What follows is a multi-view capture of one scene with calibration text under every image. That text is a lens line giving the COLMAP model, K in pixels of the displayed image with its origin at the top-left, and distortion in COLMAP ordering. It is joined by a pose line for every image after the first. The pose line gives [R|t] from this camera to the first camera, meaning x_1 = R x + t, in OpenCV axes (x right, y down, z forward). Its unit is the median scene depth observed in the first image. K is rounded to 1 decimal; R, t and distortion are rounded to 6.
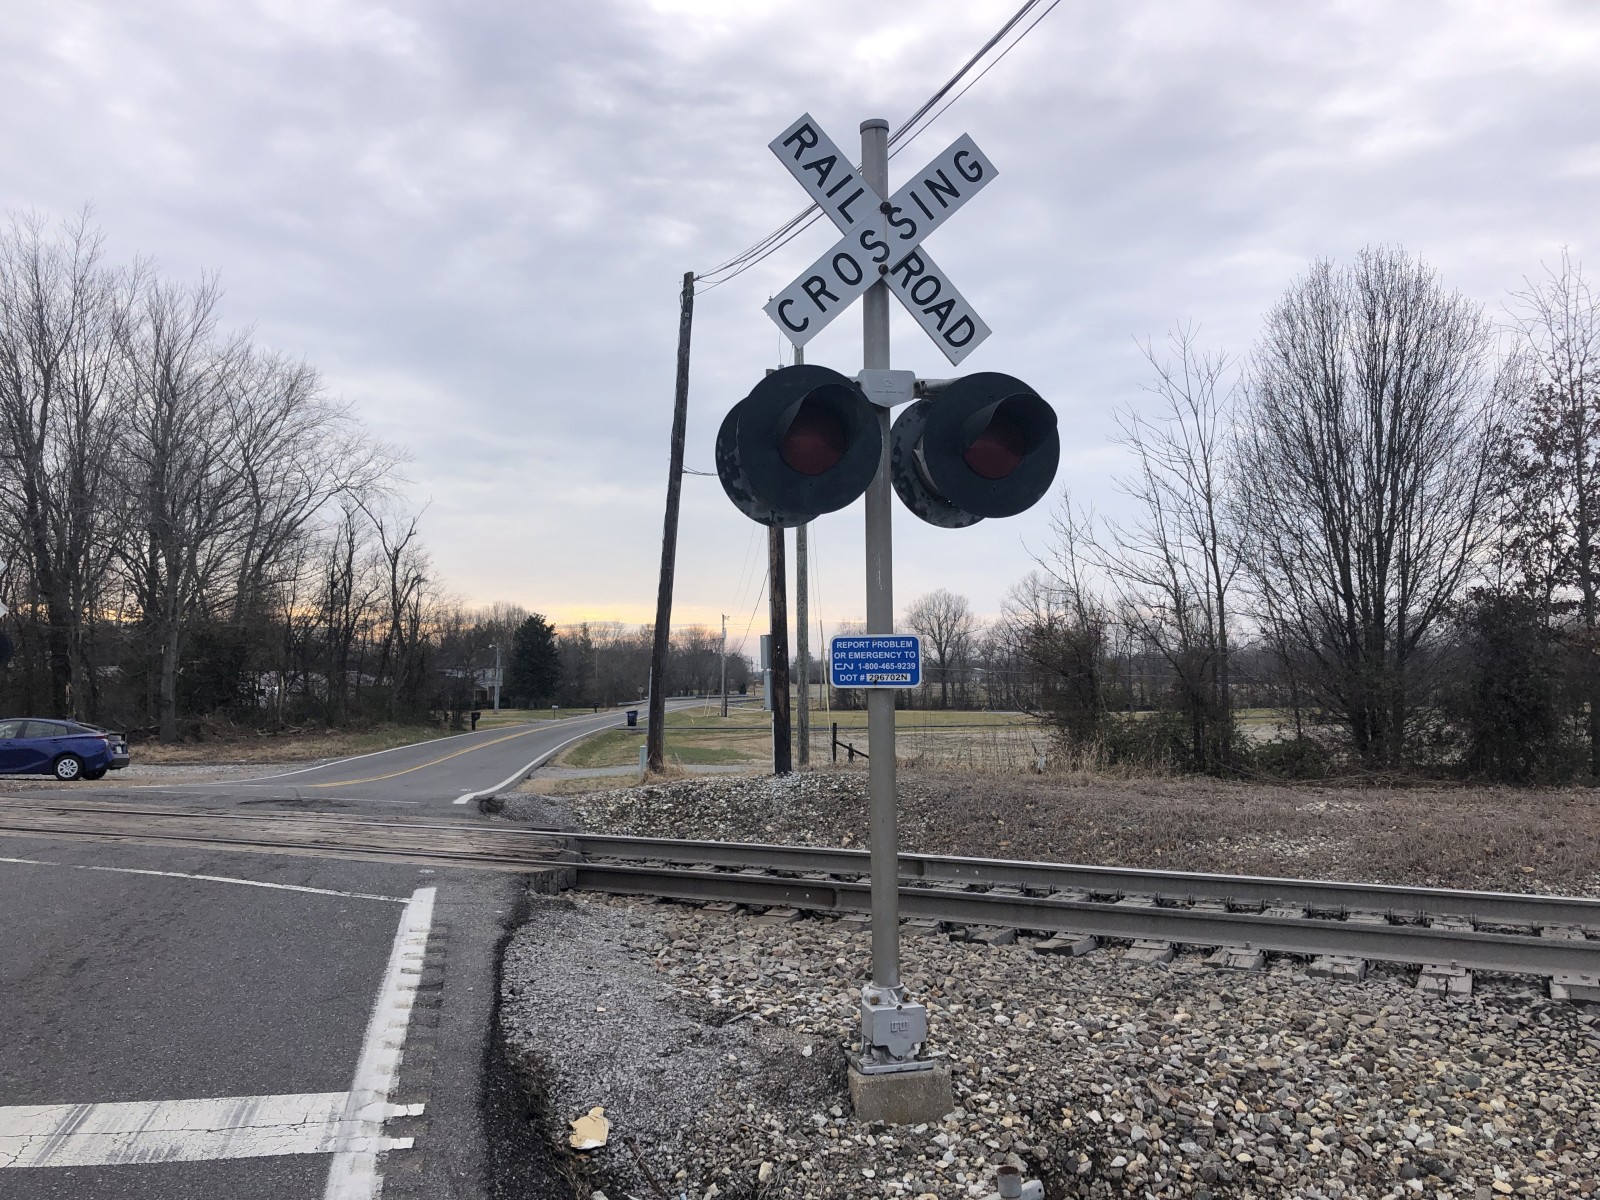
lens RADIAL K [[1303.1, 0, 770.2], [0, 1303.1, 571.2], [0, 0, 1]] dist [0.002192, 0.011968]
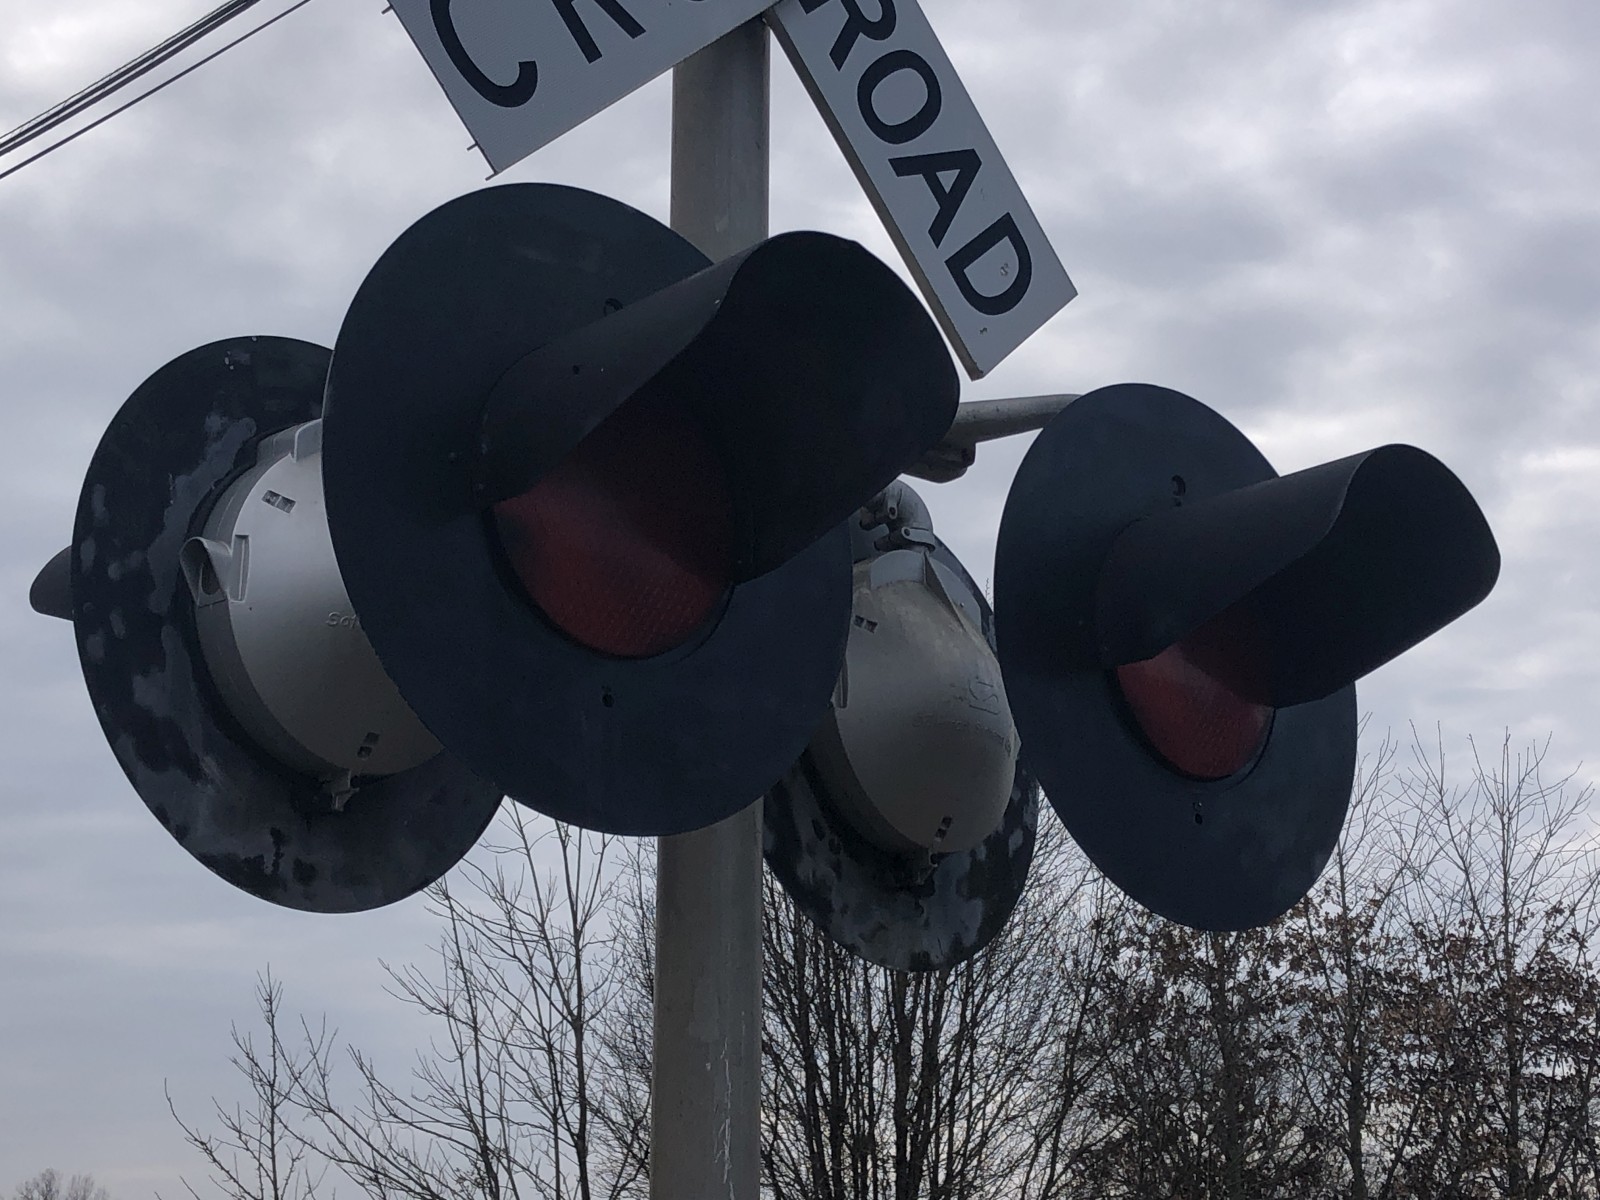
lens RADIAL K [[2520.1, 0, 800.0], [0, 2520.1, 600.0], [0, 0, 1]] dist [0.109341, -0.140666]
pose [[0.877549, 0.145721, 0.456808, -0.129649], [-0.041704, 0.972286, -0.230044, 0.013742], [-0.477670, 0.182824, 0.859306, 0.565604]]
